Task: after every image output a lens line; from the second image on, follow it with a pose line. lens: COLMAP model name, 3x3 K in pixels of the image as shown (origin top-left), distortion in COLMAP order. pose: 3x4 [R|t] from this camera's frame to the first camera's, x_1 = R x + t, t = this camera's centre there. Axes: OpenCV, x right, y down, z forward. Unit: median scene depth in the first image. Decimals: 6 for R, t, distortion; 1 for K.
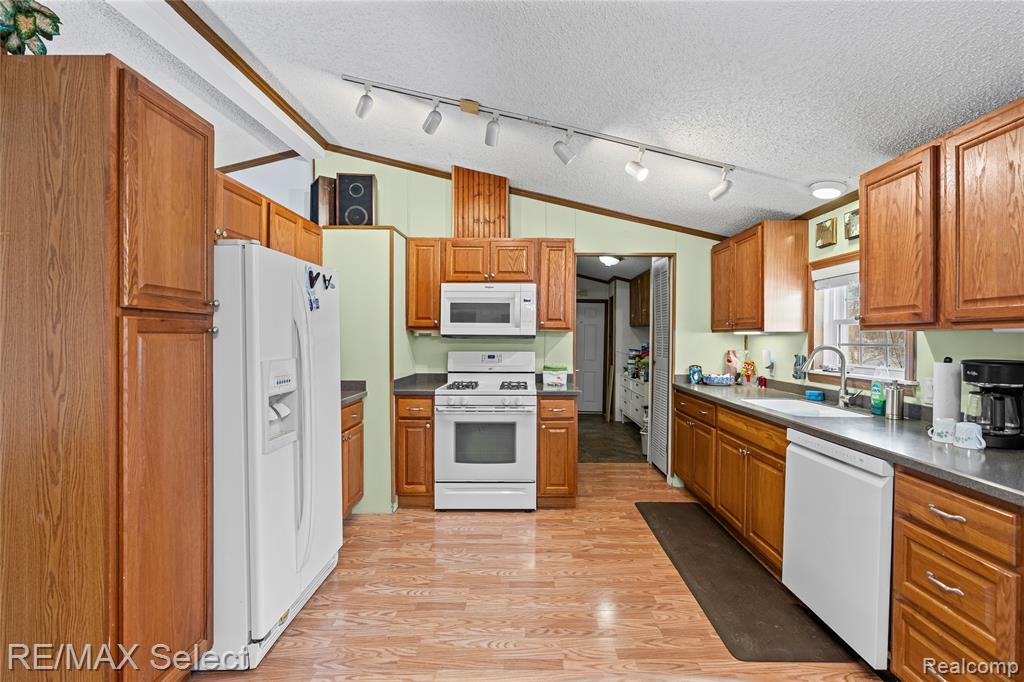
lens RADIAL K [[471.9, 0, 517.8], [0, 471.9, 340.7], [0, 0, 1]] dist [-0.001702, 0.000036]
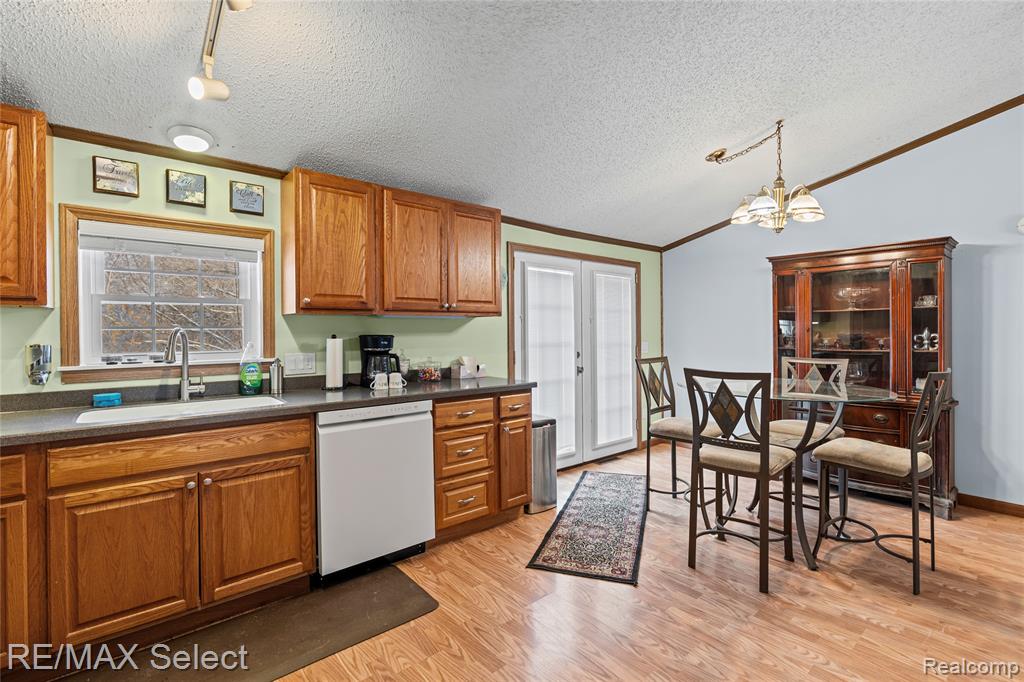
lens RADIAL K [[470.6, 0, 517.1], [0, 470.6, 330.1], [0, 0, 1]] dist [-0.000913, 0.000285]
pose [[-0.663253, -0.001159, 0.748394, -0.291585], [0.005654, 0.999963, 0.006559, 0.010035], [-0.748374, 0.008582, -0.663222, 0.952676]]
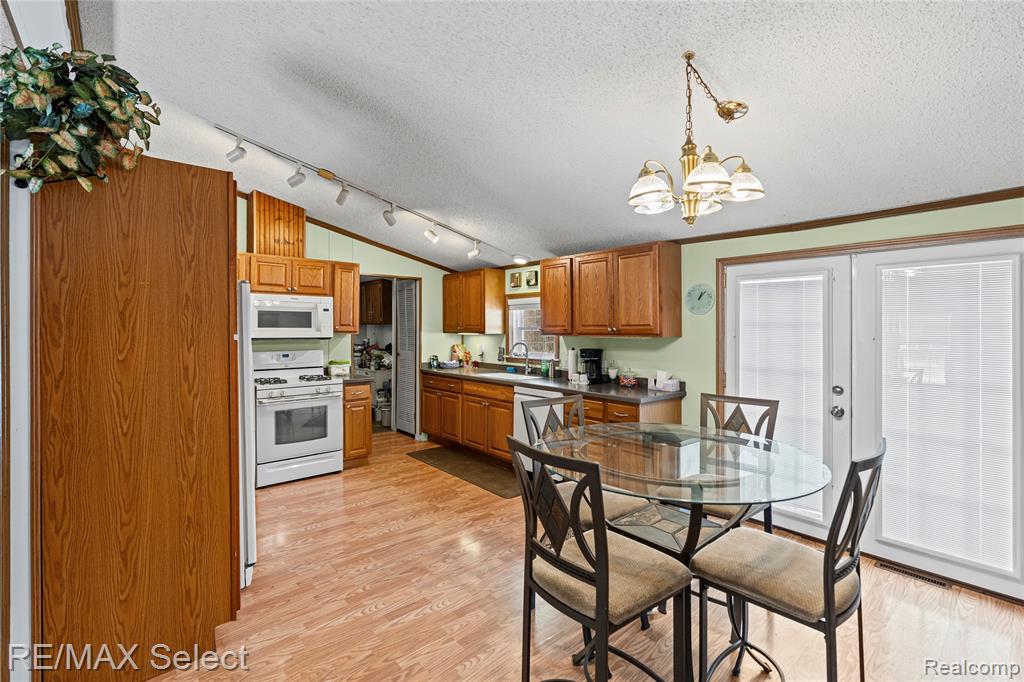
lens RADIAL K [[470.6, 0, 517.1], [0, 470.6, 330.1], [0, 0, 1]] dist [-0.000913, 0.000285]
pose [[0.748260, -0.006289, 0.663375, -0.511048], [0.006395, 0.999977, 0.002267, -0.036374], [-0.663374, 0.002546, 0.748283, -0.335381]]
